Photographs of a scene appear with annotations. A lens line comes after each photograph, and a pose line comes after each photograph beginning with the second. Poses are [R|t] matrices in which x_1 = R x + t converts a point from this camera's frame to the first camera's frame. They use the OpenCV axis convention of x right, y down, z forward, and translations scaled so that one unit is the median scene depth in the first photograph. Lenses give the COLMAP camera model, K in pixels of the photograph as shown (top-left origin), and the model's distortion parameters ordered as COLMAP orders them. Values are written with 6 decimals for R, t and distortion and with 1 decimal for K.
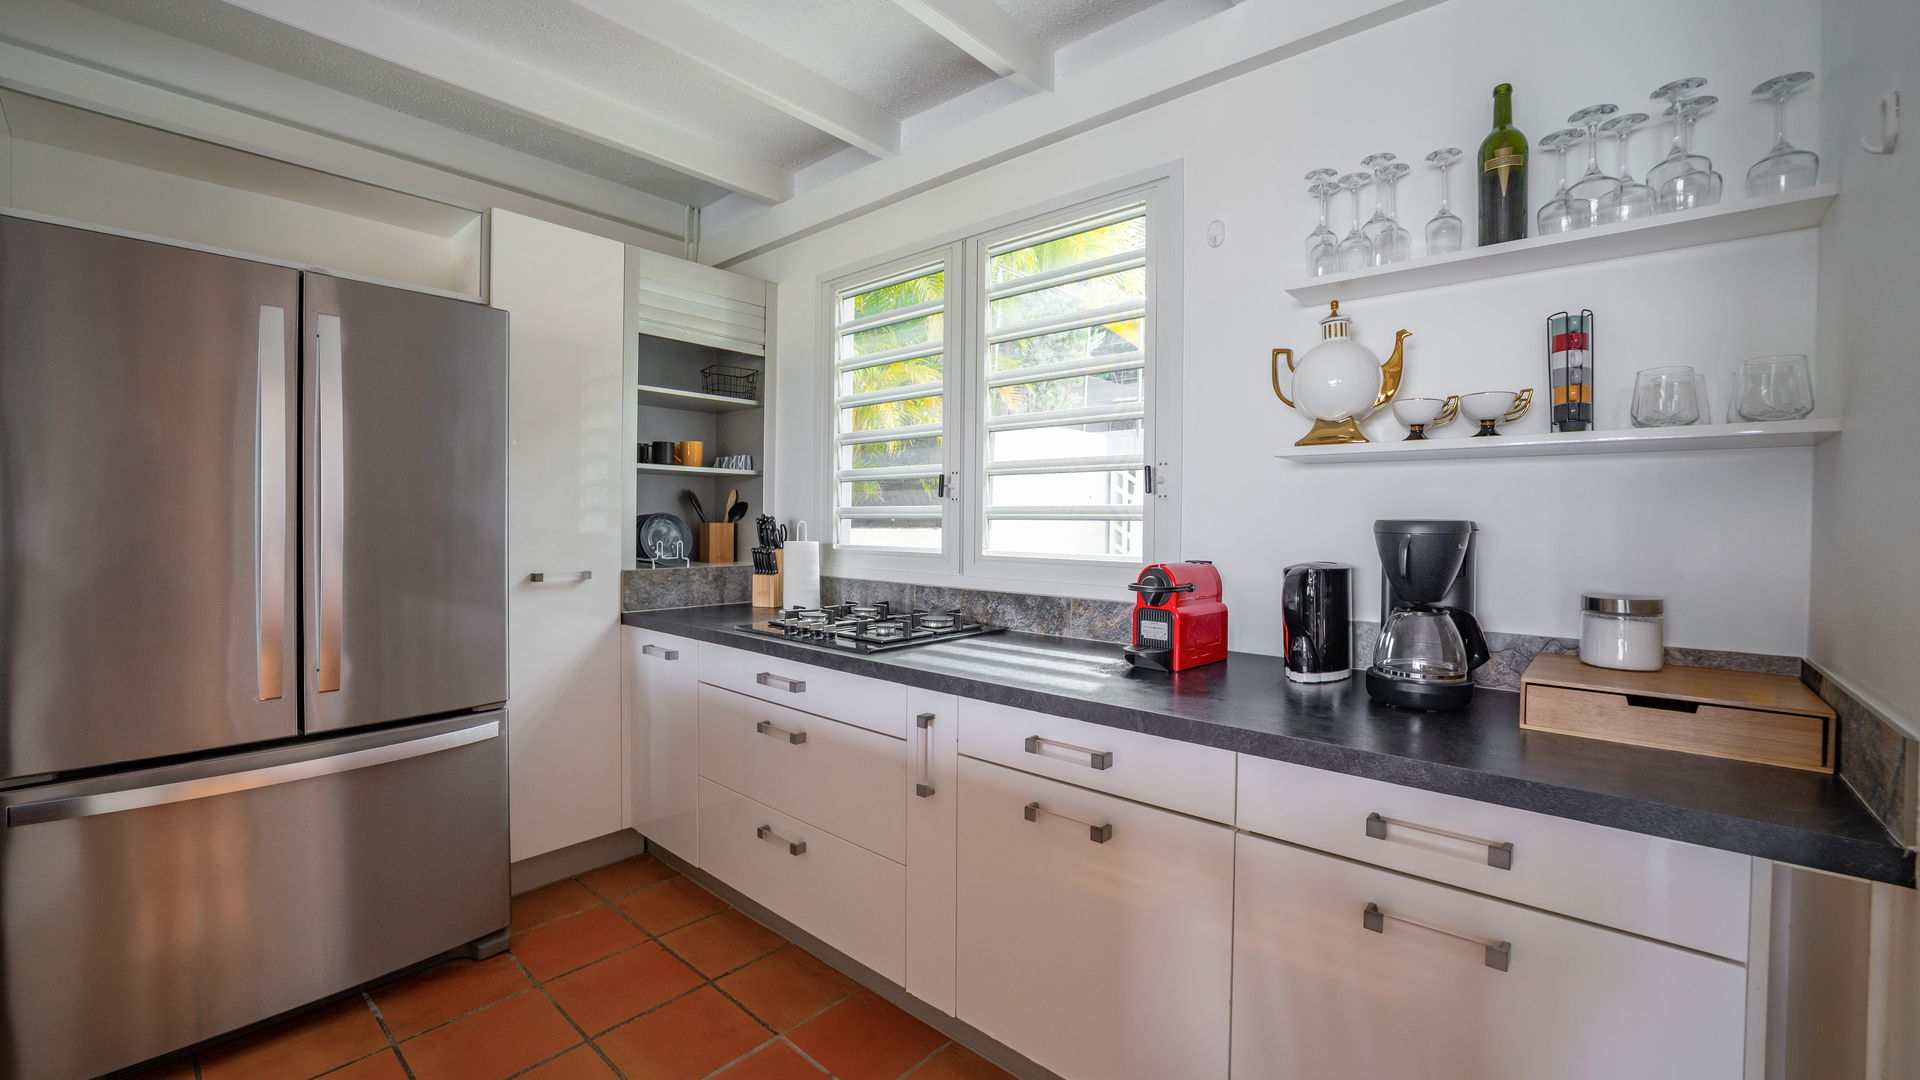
lens RADIAL K [[766.0, 0, 981.5], [0, 766.0, 527.9], [0, 0, 1]] dist [-0.031837, 0.000357]
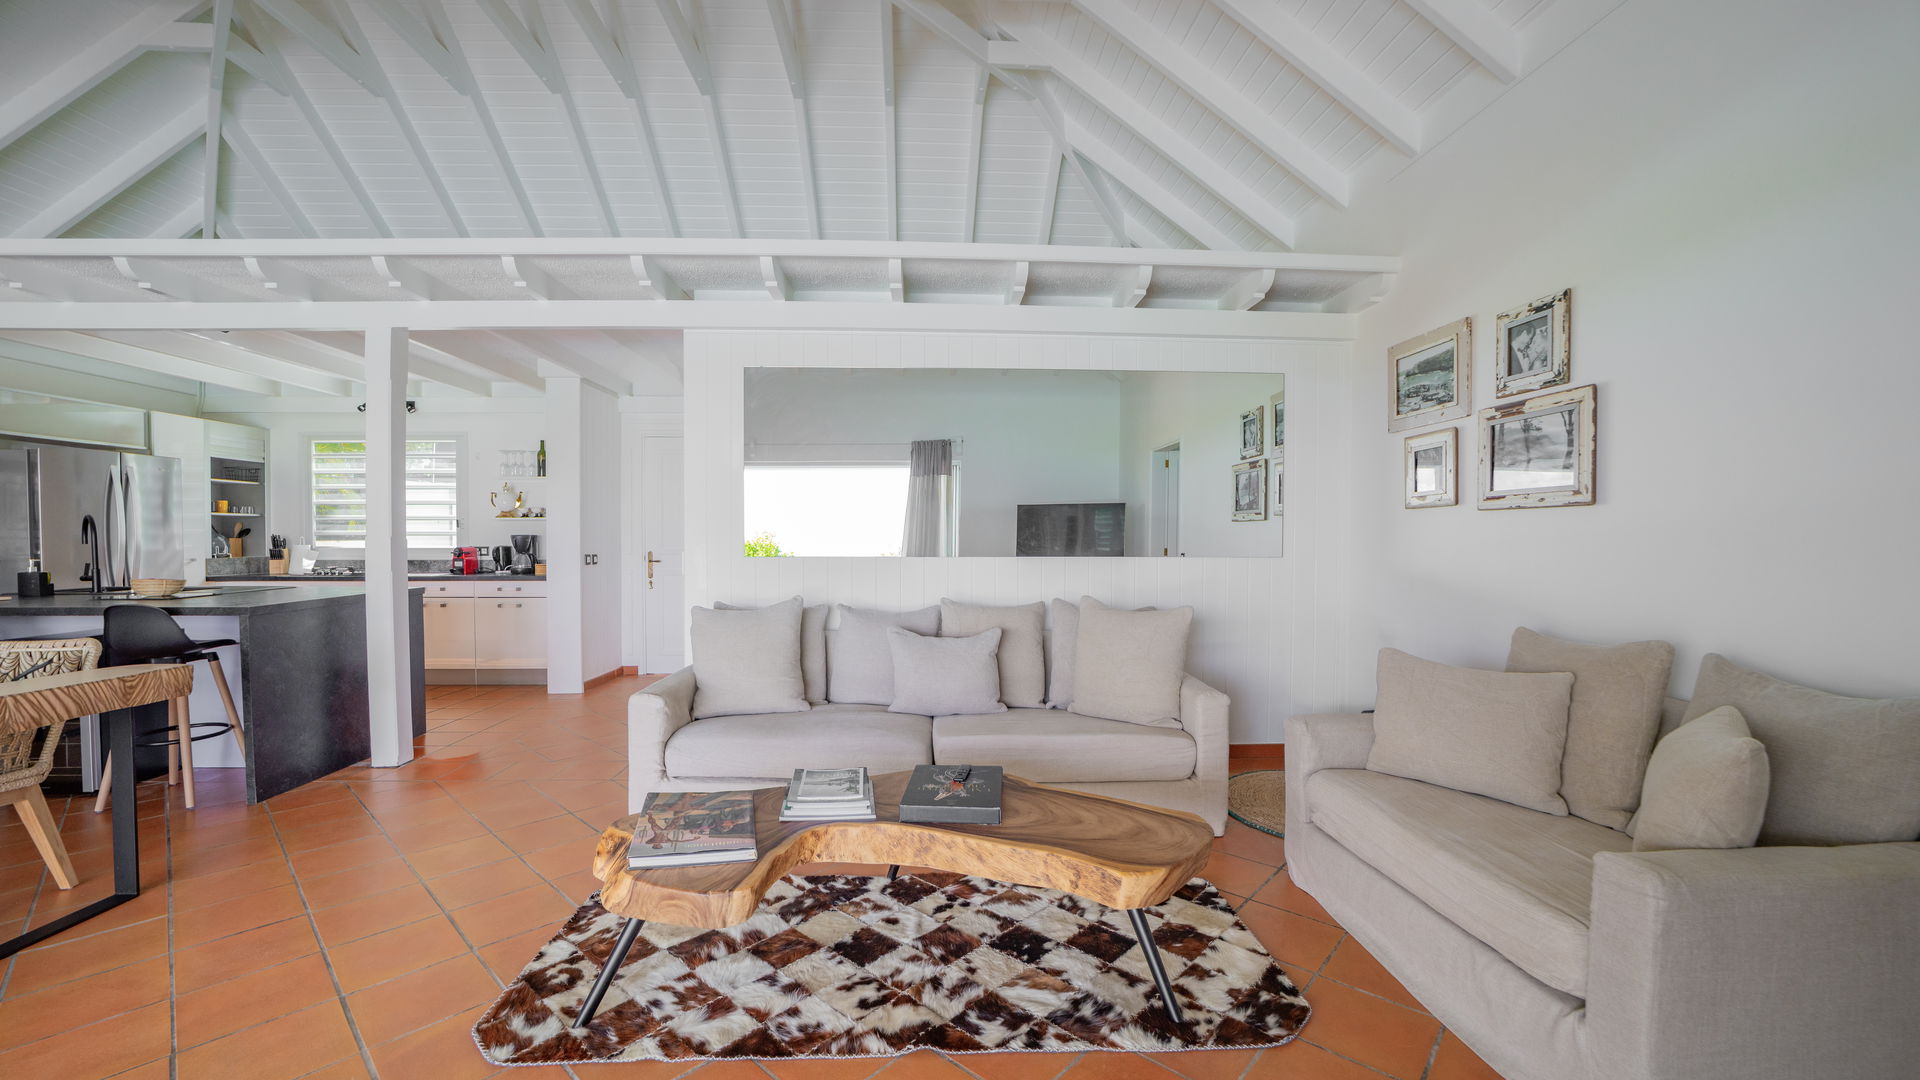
lens RADIAL K [[719.1, 0, 933.4], [0, 719.1, 545.0], [0, 0, 1]] dist [-0.021314, 0.000199]
pose [[0.729192, -0.016824, 0.684103, -0.393524], [0.013407, 0.999857, 0.010298, 0.026536], [-0.684178, 0.001663, 0.729313, -2.646119]]
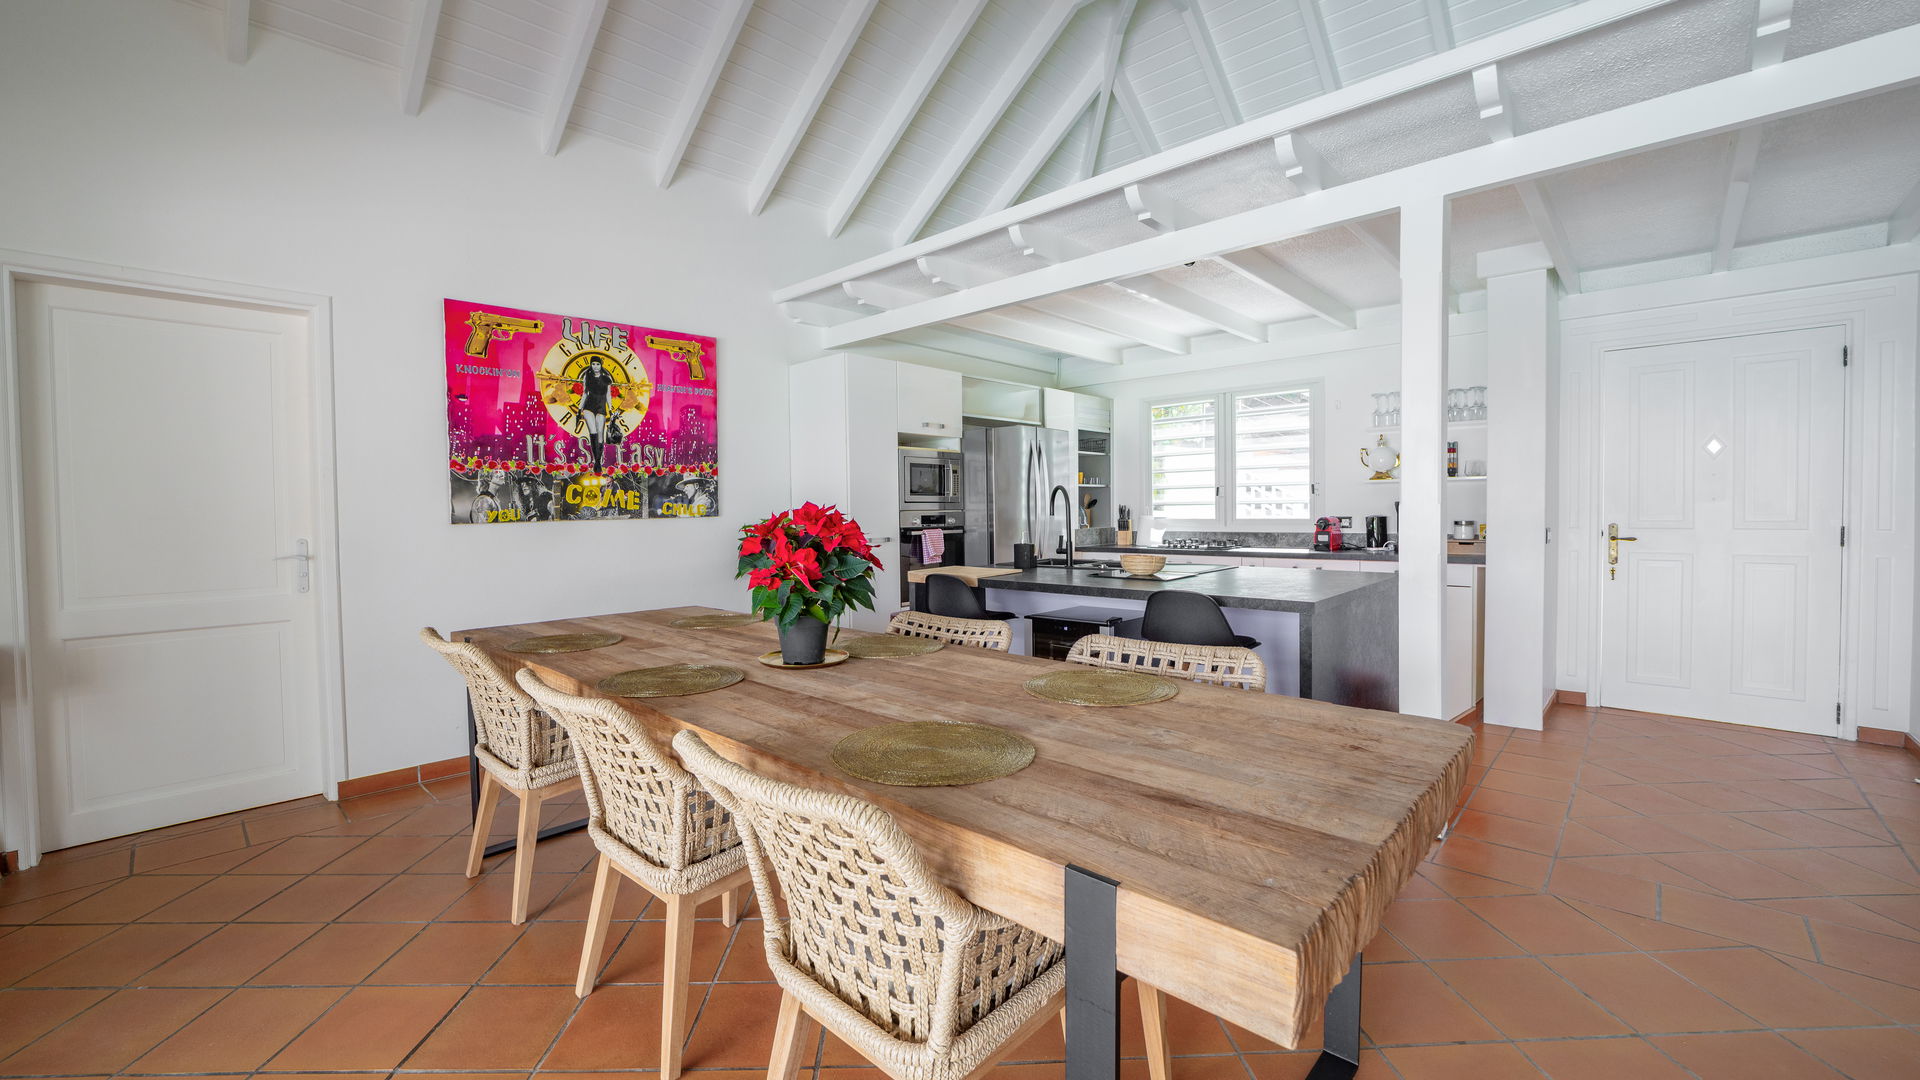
lens RADIAL K [[767.7, 0, 935.0], [0, 767.7, 528.3], [0, 0, 1]] dist [-0.030040, 0.000110]
pose [[0.997854, -0.020732, -0.062113, -0.945818], [0.021594, 0.999679, 0.013243, 0.014436], [0.061818, -0.014555, 0.997981, -1.796347]]
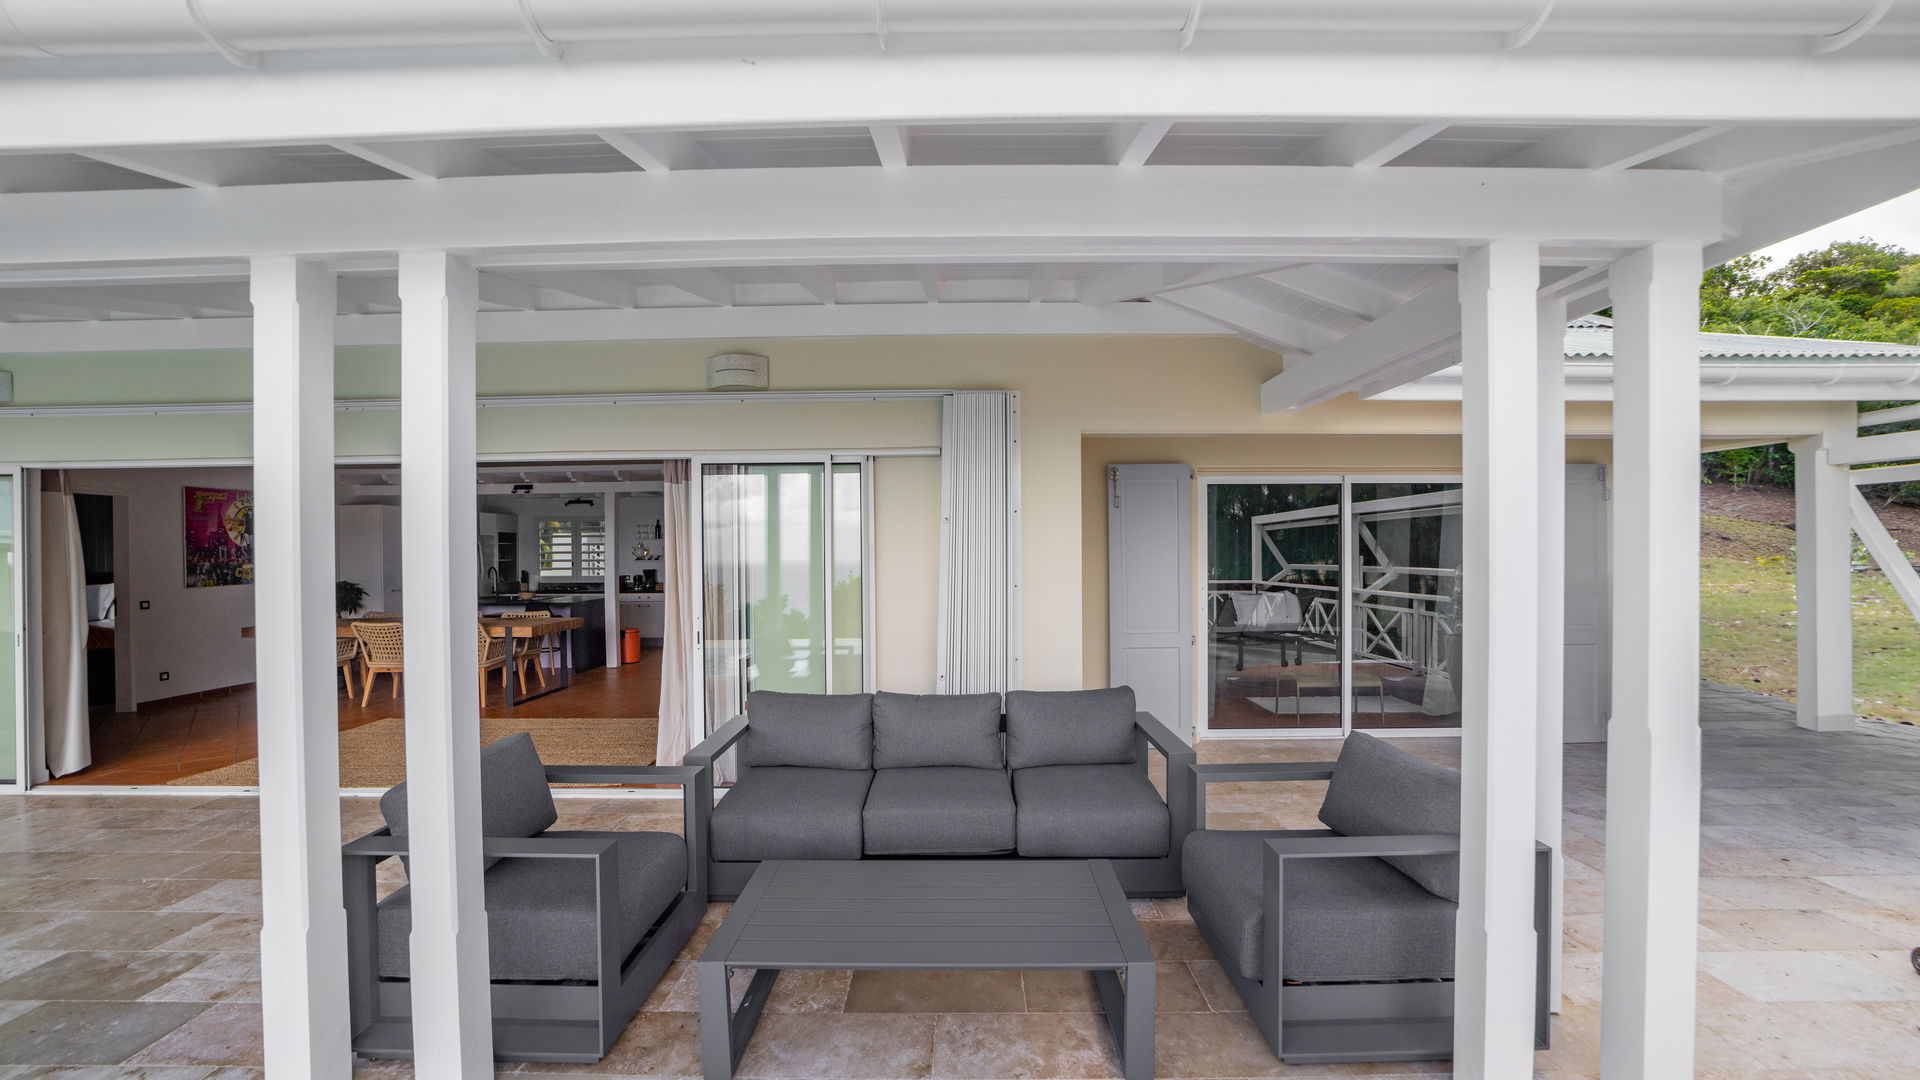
lens RADIAL K [[750.0, 0, 958.0], [0, 750.0, 552.8], [0, 0, 1]] dist [-0.041469, 0.010287]
pose [[0.769793, -0.019015, 0.638010, -1.475403], [0.023602, 0.999721, 0.001318, -0.084533], [-0.637857, 0.014044, 0.770027, -5.400794]]
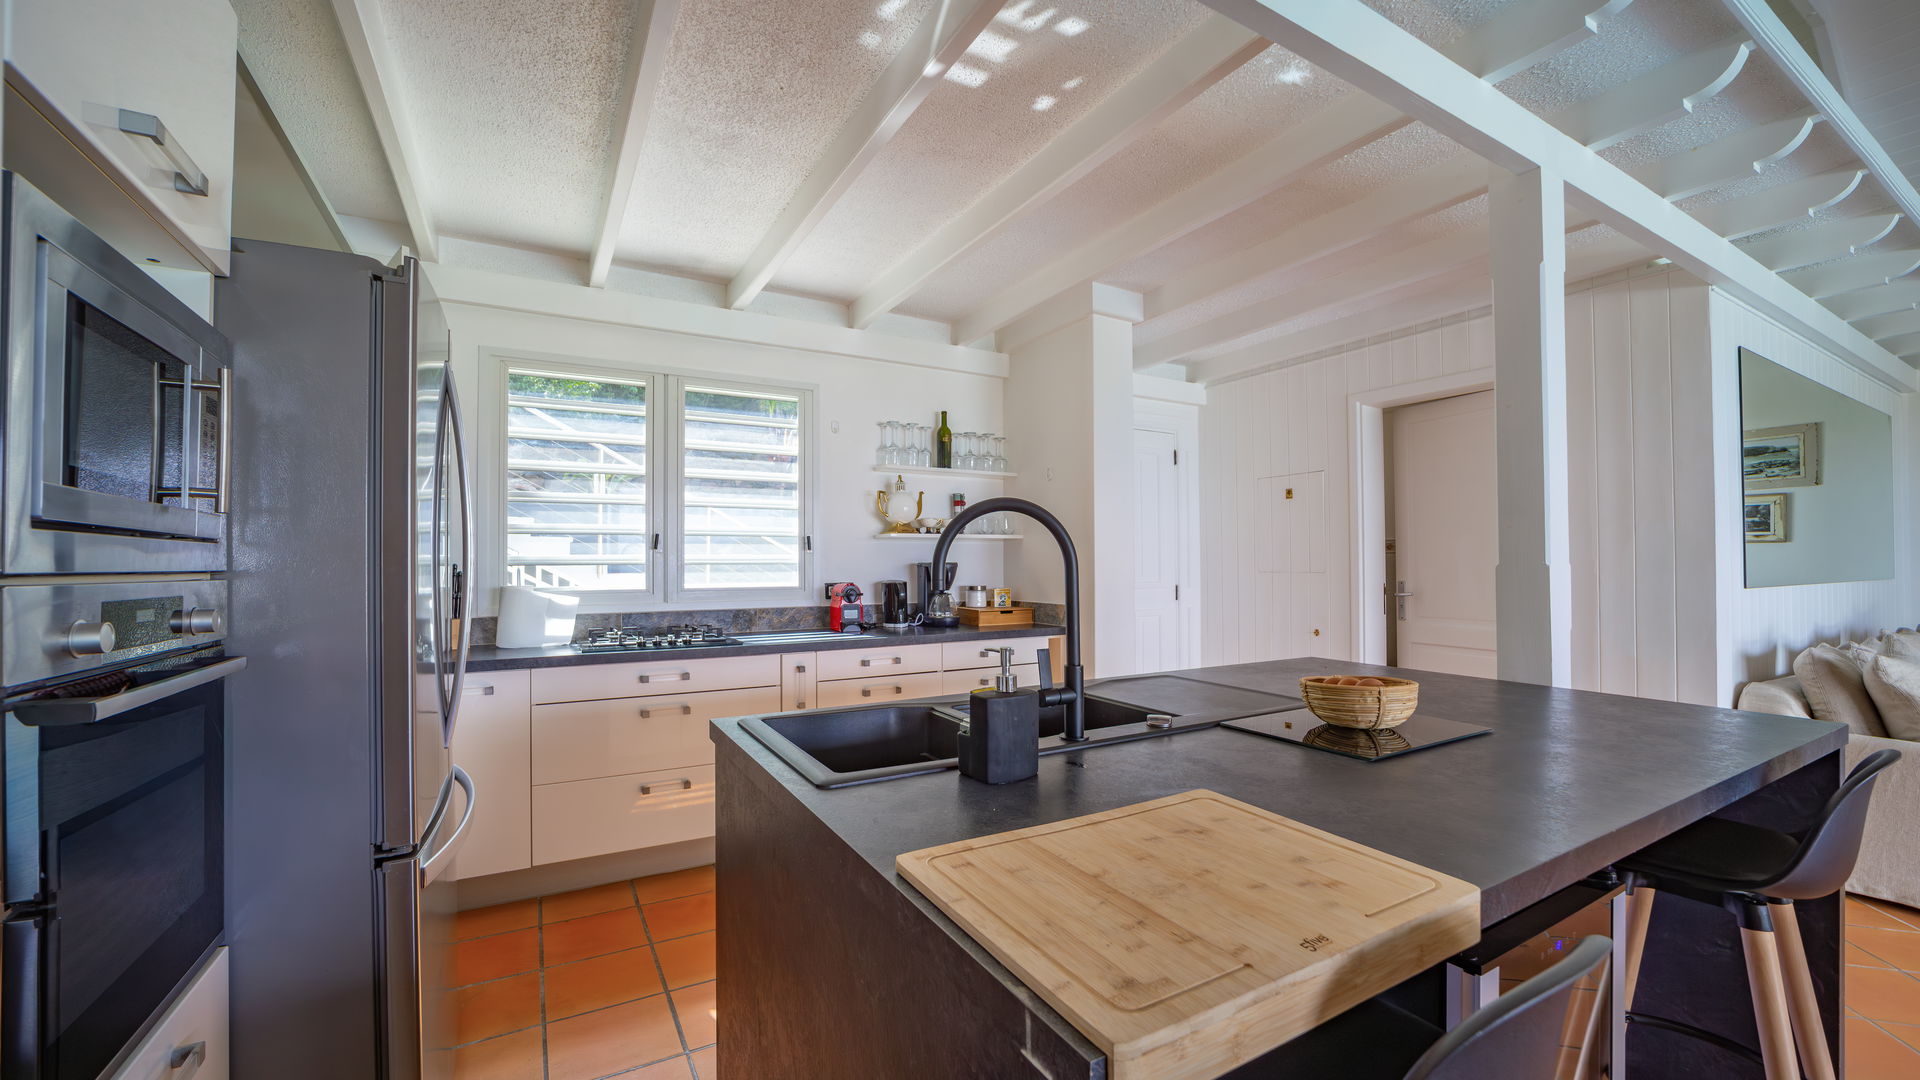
lens RADIAL K [[764.8, 0, 959.4], [0, 764.8, 551.6], [0, 0, 1]] dist [-0.026319, 0.000406]
pose [[0.326731, 0.004130, 0.945109, -1.403545], [0.018403, 0.999773, -0.010731, -0.011951], [-0.944938, 0.020899, 0.326580, -0.008958]]
